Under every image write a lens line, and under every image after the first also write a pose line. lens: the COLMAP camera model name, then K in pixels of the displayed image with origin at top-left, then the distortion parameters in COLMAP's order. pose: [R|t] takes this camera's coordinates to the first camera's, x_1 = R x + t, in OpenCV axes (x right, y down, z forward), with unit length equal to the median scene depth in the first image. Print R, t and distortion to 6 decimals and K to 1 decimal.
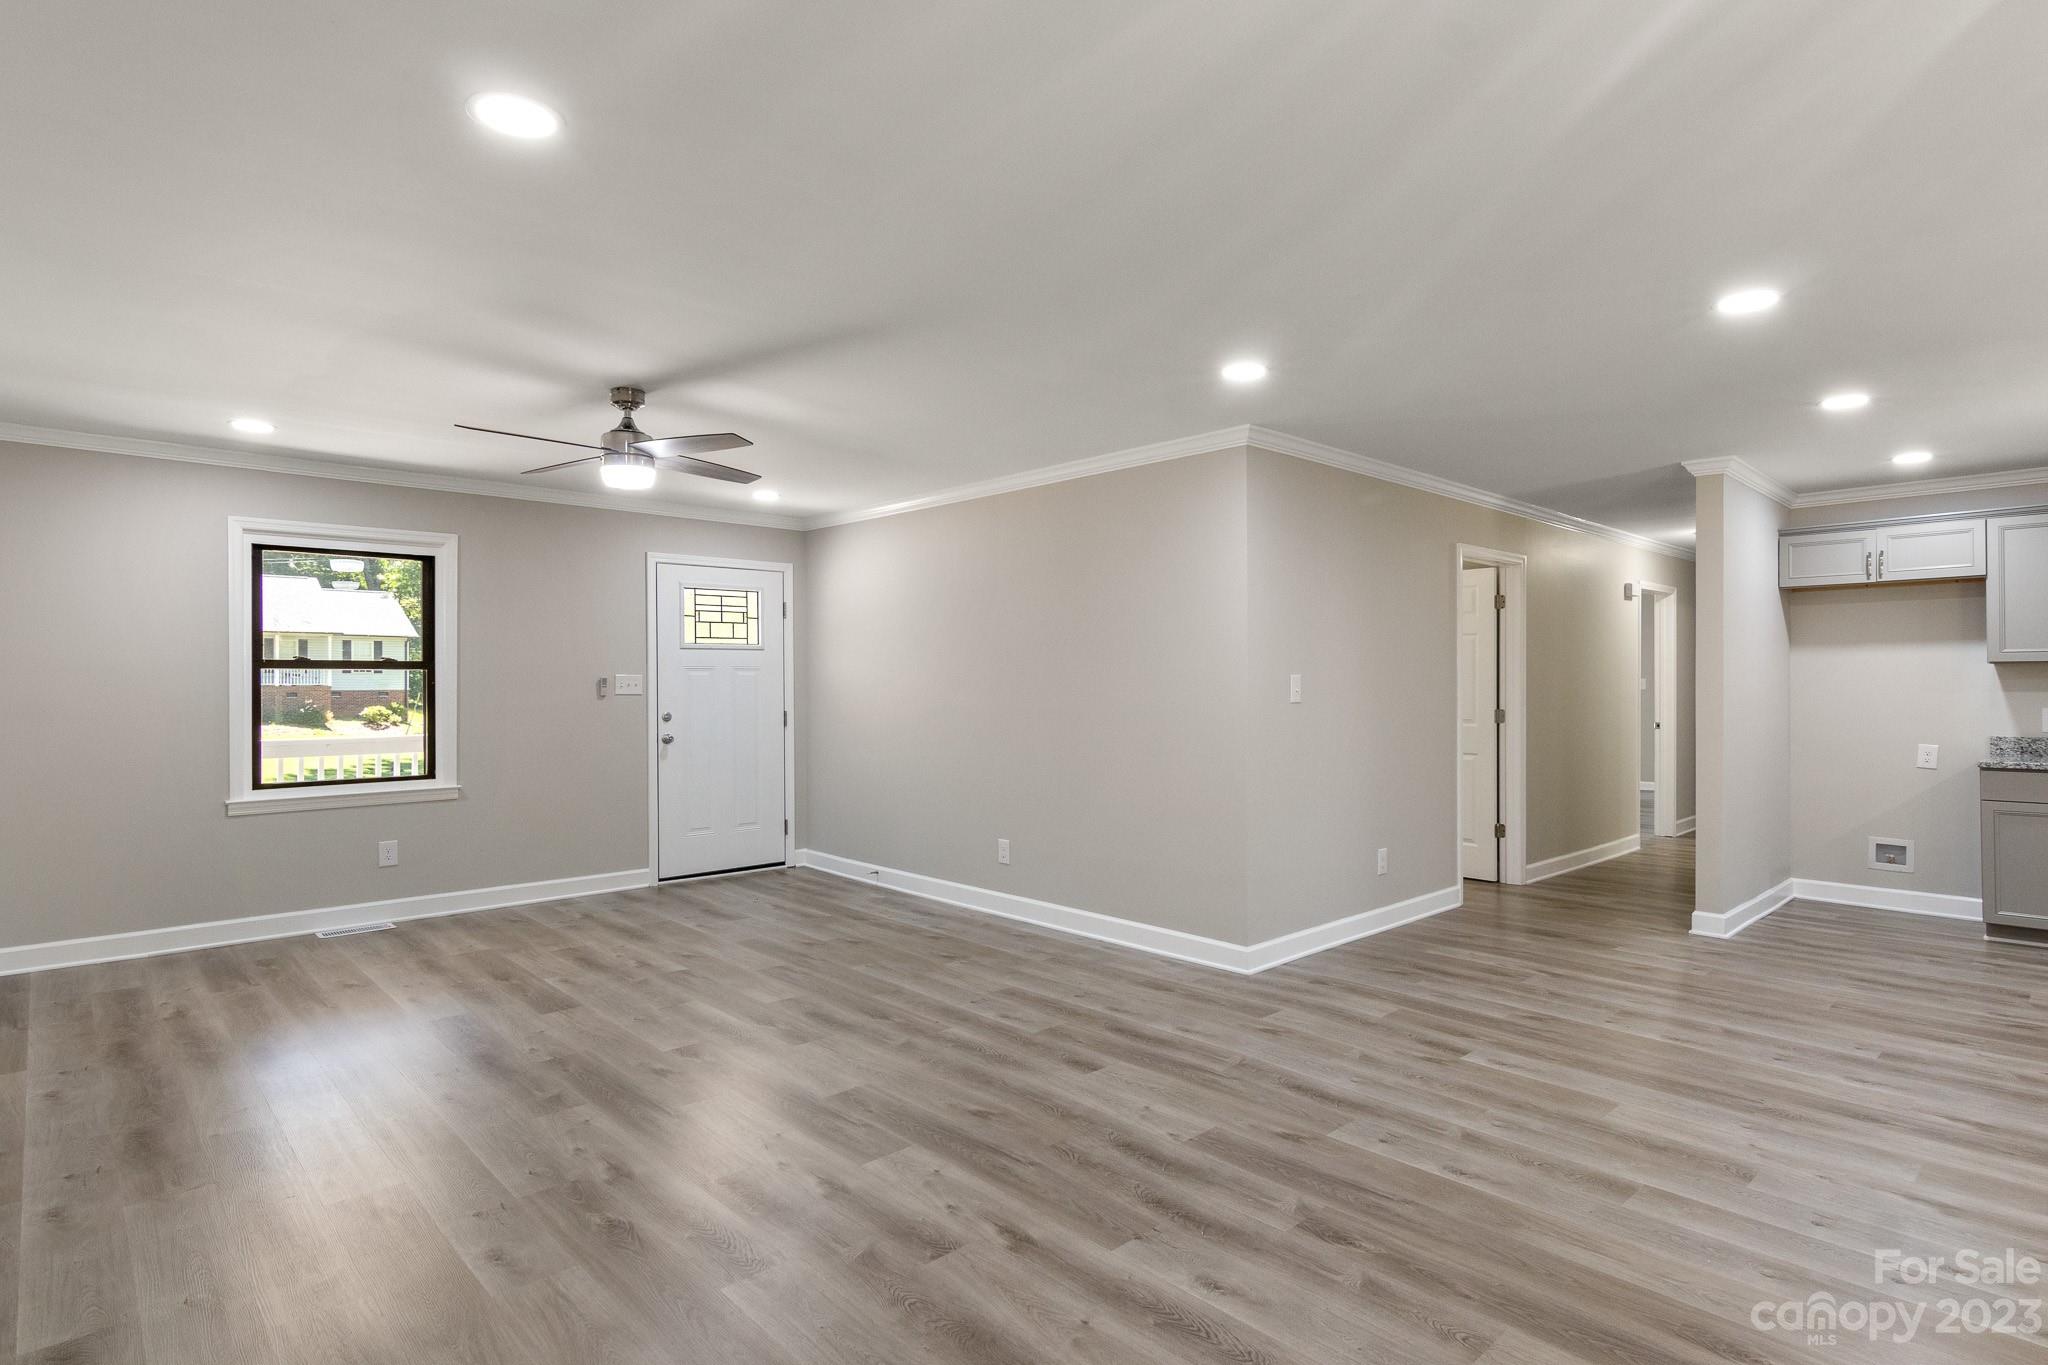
lens RADIAL K [[1048.1, 0, 1025.8], [0, 1048.1, 681.1], [0, 0, 1]] dist [0.005163, 0.000421]
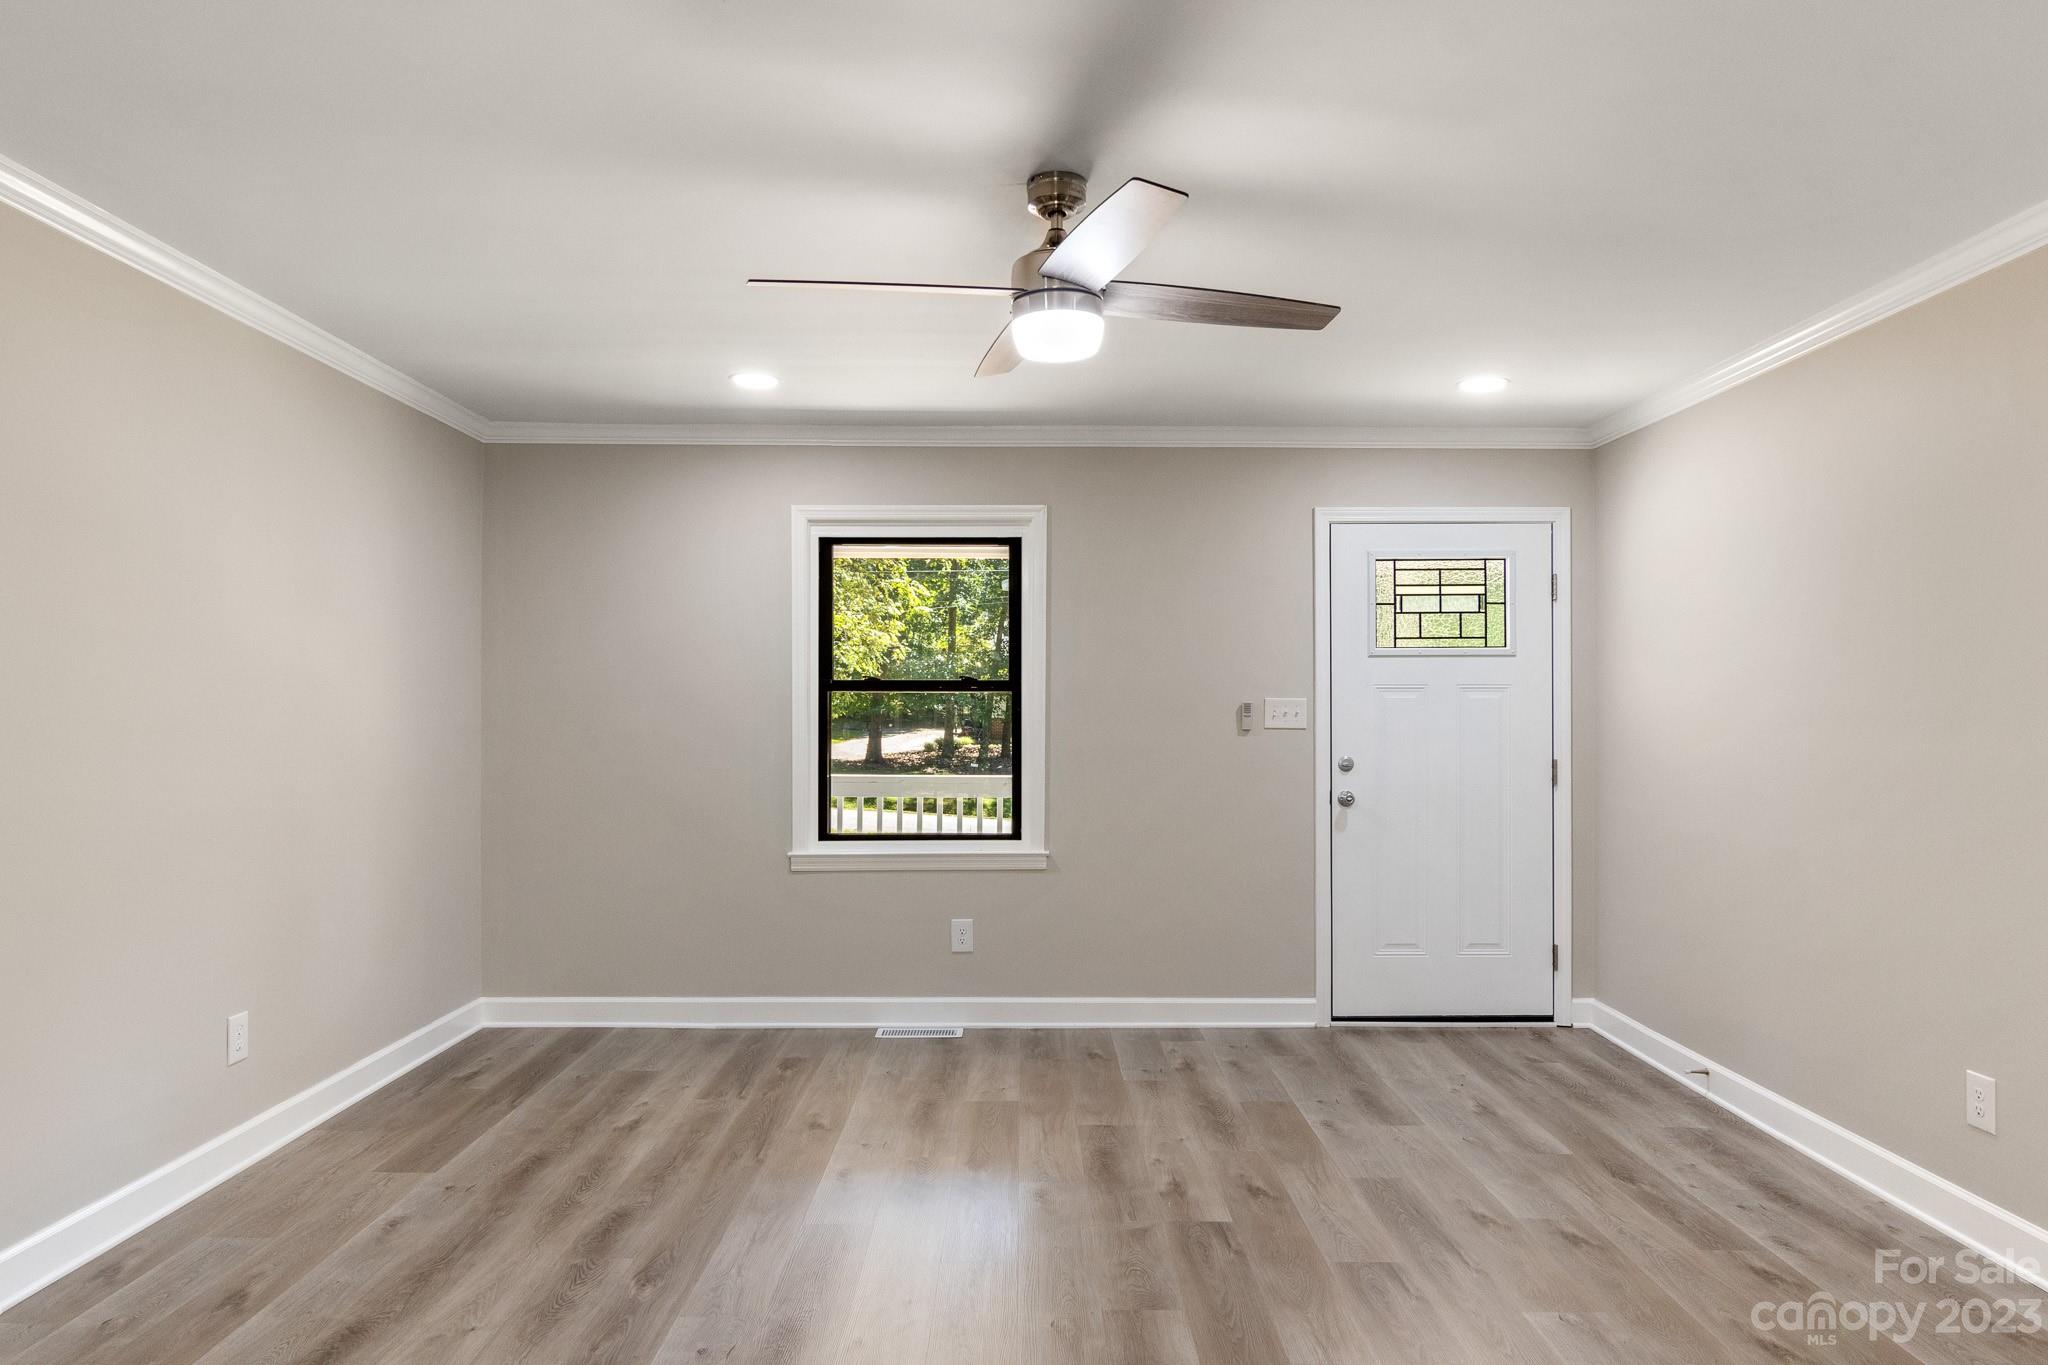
lens RADIAL K [[1268.4, 0, 1029.1], [0, 1268.4, 717.4], [0, 0, 1]] dist [-0.002641, 0.001403]
pose [[0.734707, 0.005763, -0.678360, 0.043771], [-0.001739, 0.999977, 0.006612, 0.001103], [0.678382, -0.003678, 0.734700, 0.343287]]
